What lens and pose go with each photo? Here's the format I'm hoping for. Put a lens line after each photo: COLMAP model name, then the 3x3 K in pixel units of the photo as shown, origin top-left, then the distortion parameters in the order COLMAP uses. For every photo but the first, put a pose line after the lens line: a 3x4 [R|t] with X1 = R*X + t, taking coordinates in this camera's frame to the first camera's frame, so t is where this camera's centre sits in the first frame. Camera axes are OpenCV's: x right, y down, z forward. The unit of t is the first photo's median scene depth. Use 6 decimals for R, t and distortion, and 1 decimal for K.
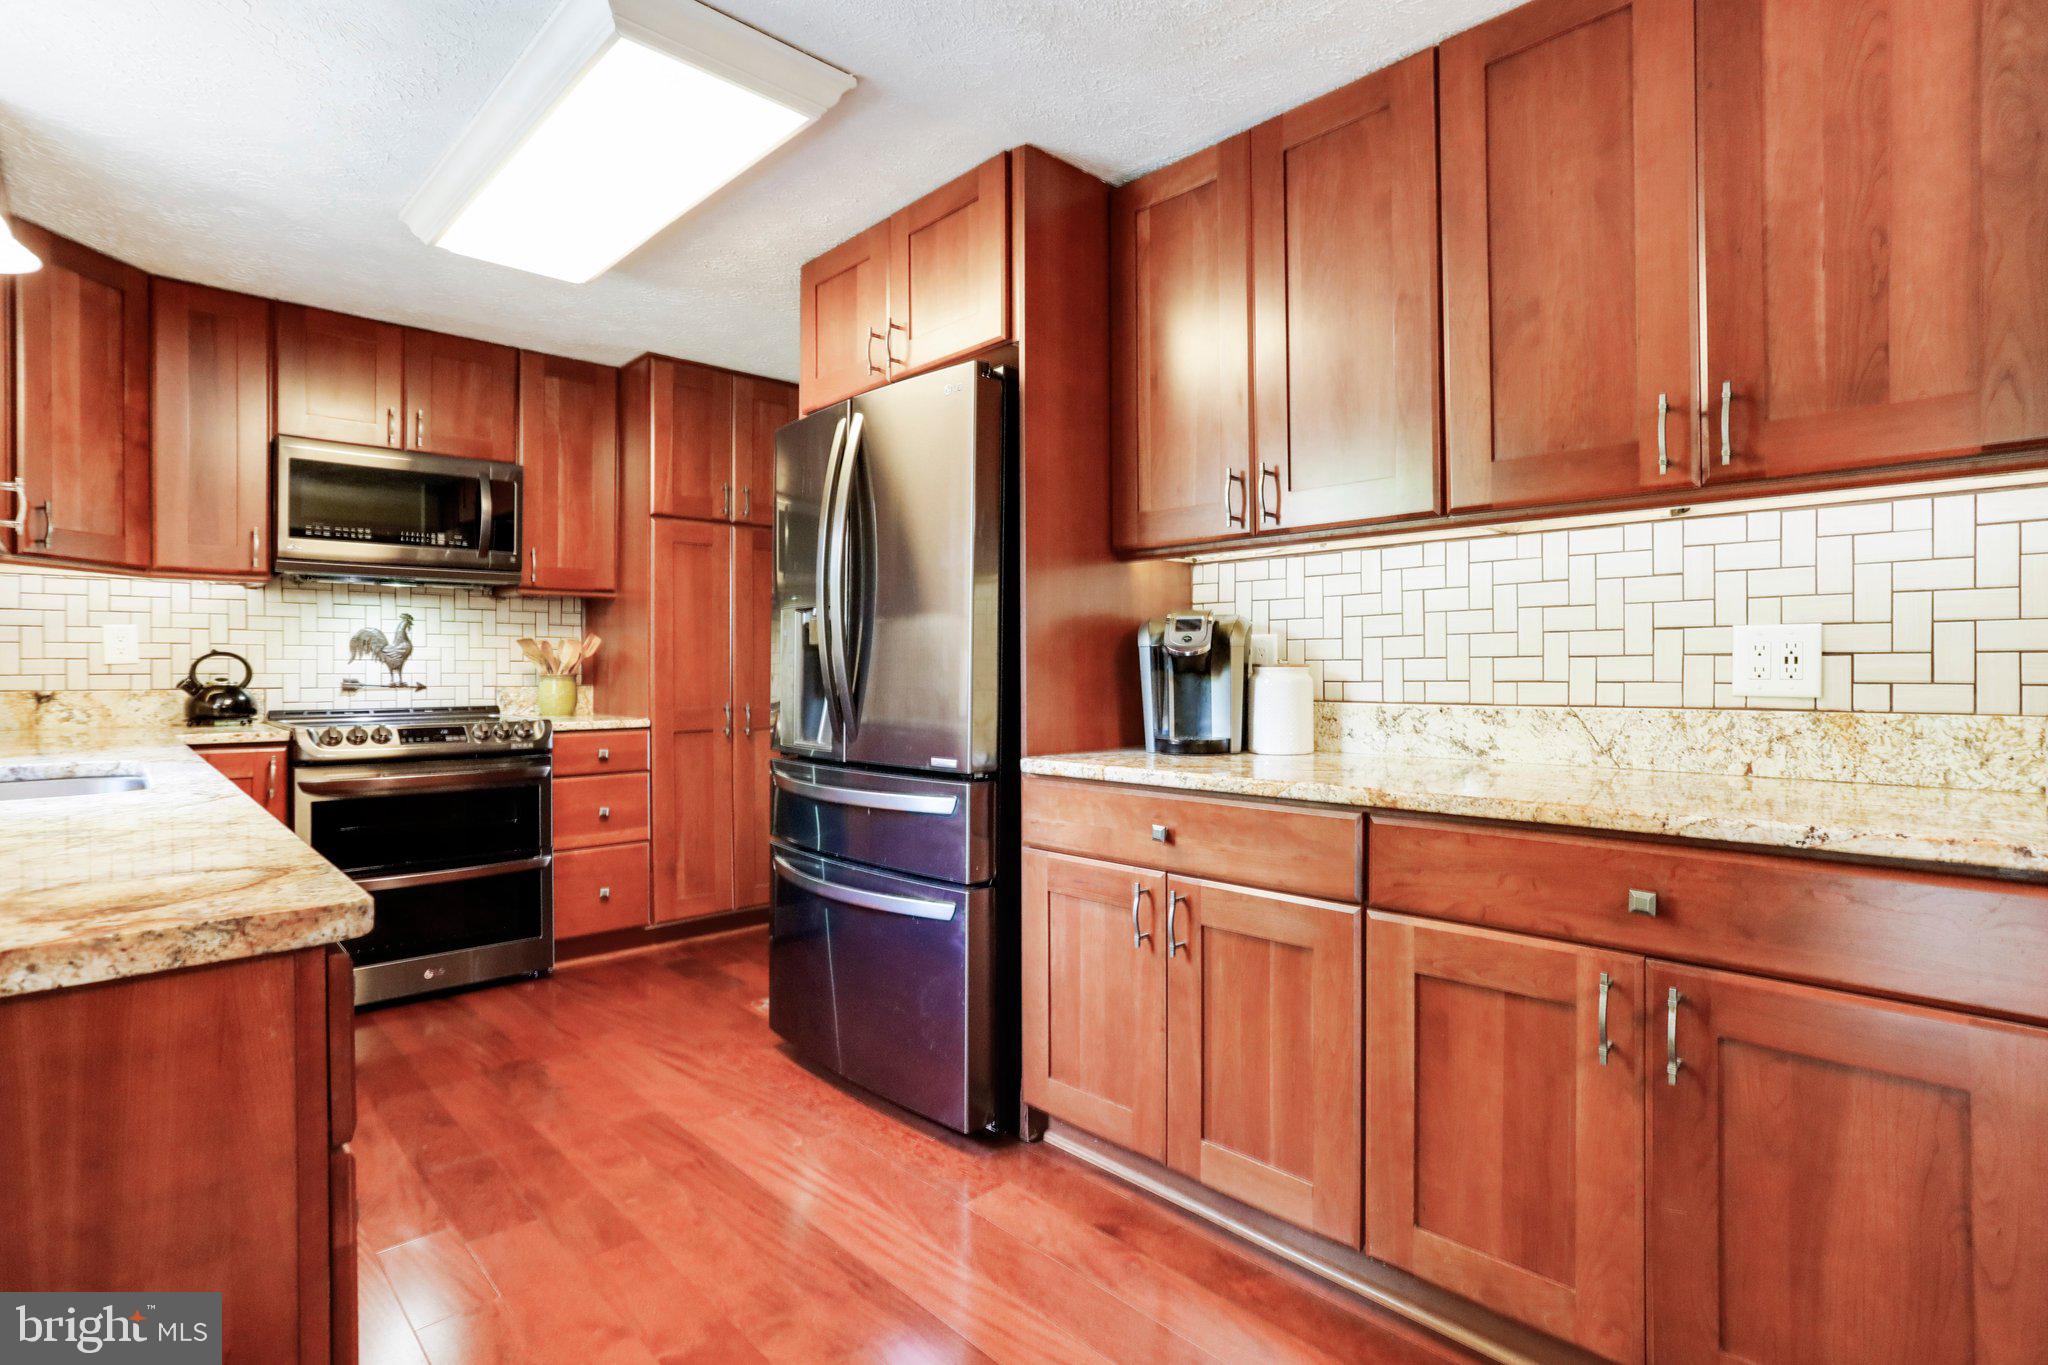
lens RADIAL K [[991.7, 0, 1022.1], [0, 991.7, 668.5], [0, 0, 1]] dist [-0.037639, 0.014943]
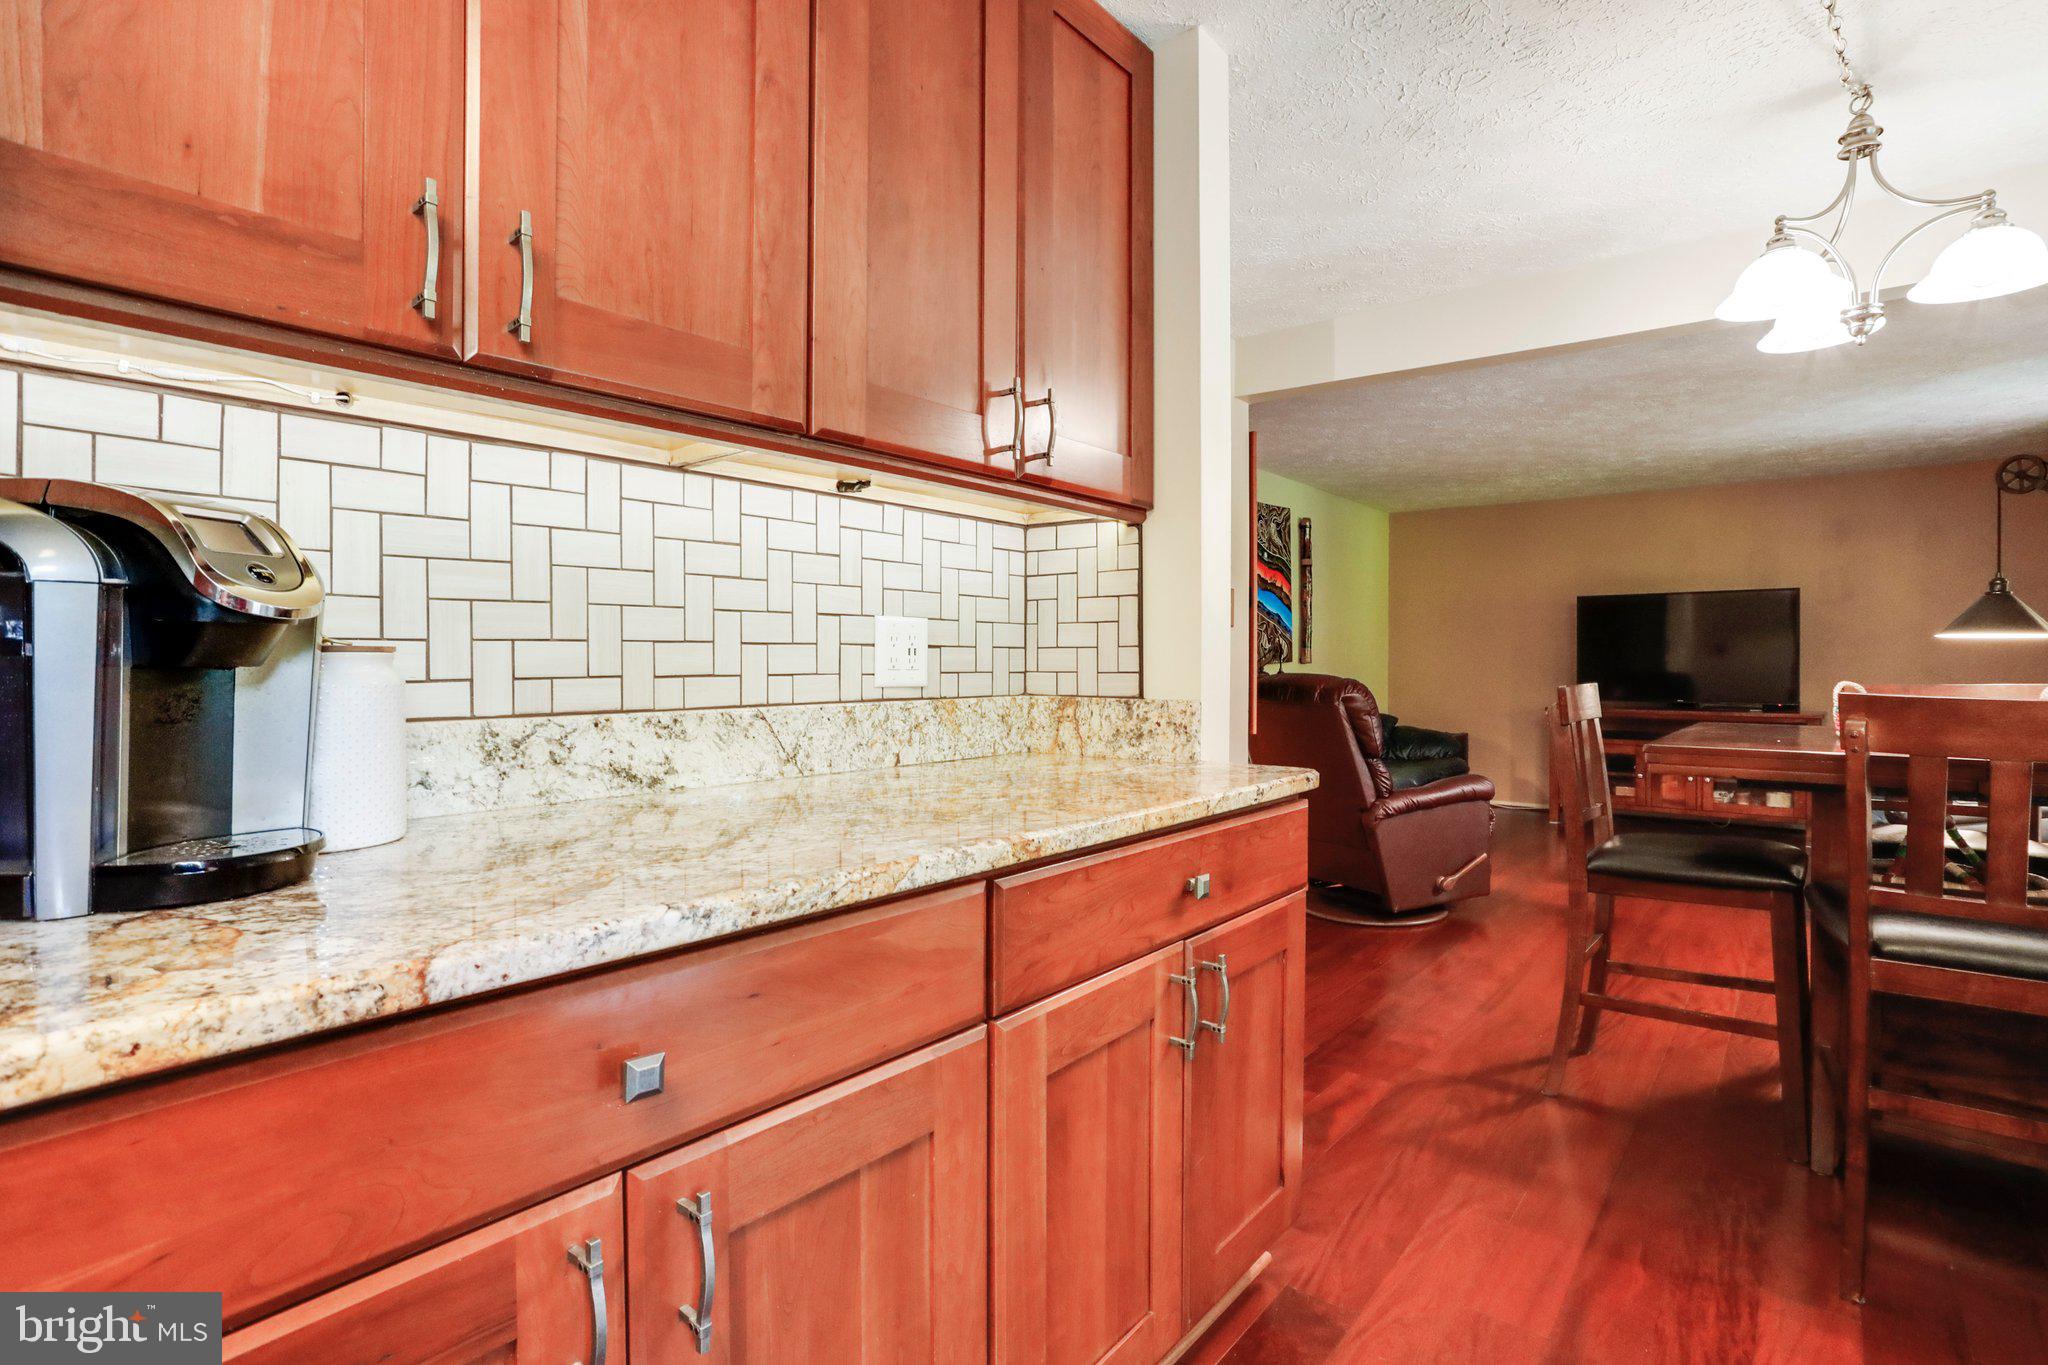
lens RADIAL K [[991.7, 0, 1023.5], [0, 991.7, 672.6], [0, 0, 1]] dist [-0.037639, 0.014943]
pose [[-0.125649, -0.011149, 0.992012, -0.158878], [-0.006614, 0.999924, 0.010400, 0.000852], [-0.992053, -0.005255, -0.125713, 0.547023]]
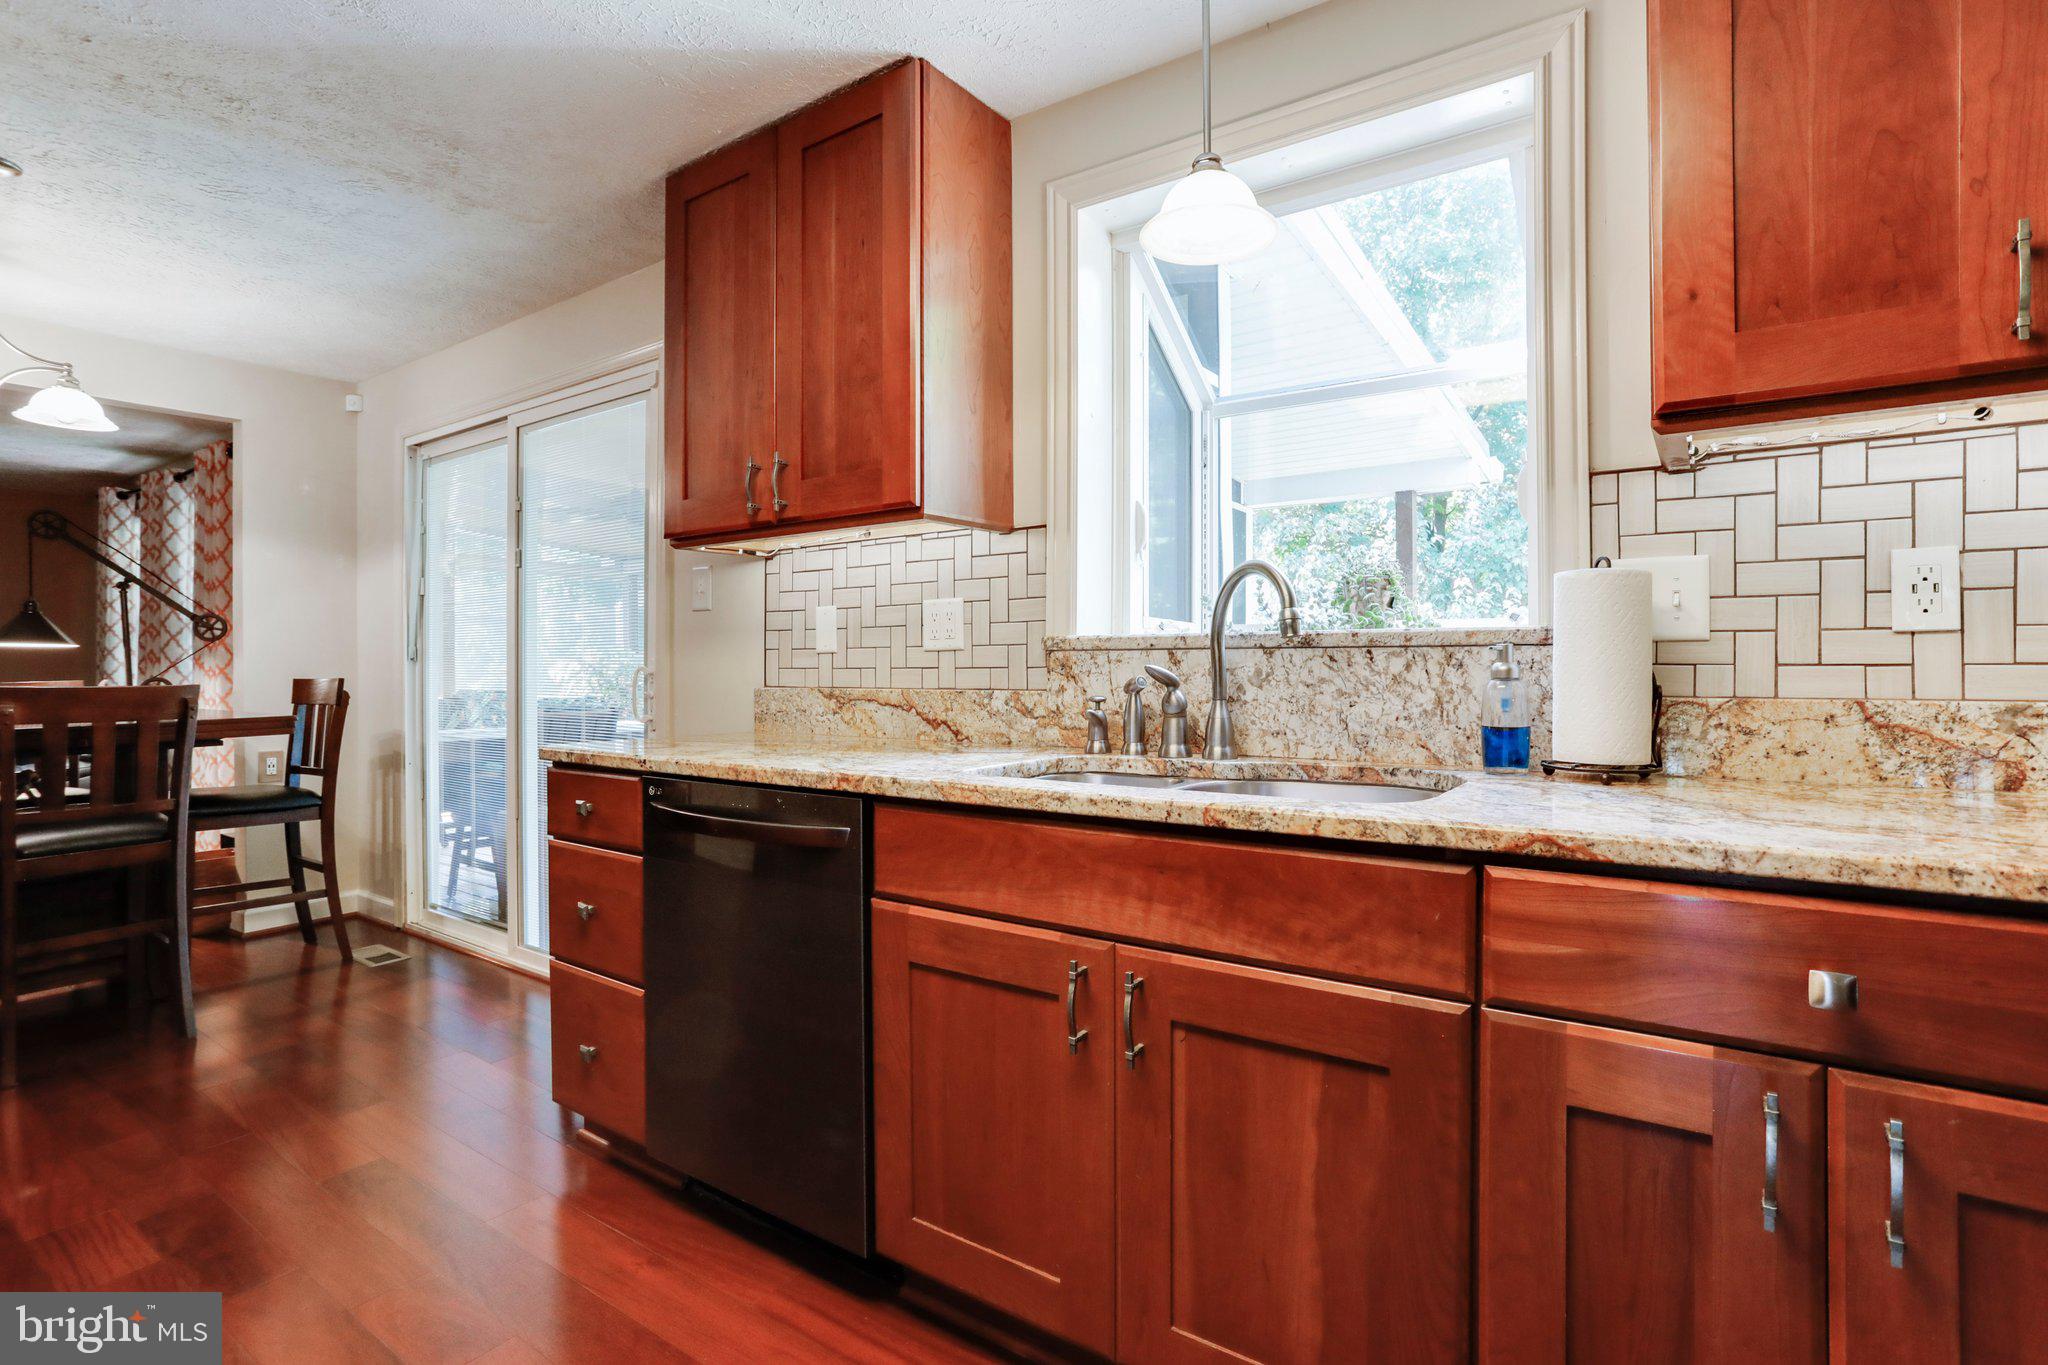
lens RADIAL K [[974.1, 0, 1010.8], [0, 974.1, 652.8], [0, 0, 1]] dist [-0.002121, 0.000890]
pose [[-0.983021, 0.006008, -0.183396, -0.363204], [0.008055, 0.999913, -0.010421, 0.002220], [0.183317, -0.011721, -0.982984, 0.978462]]
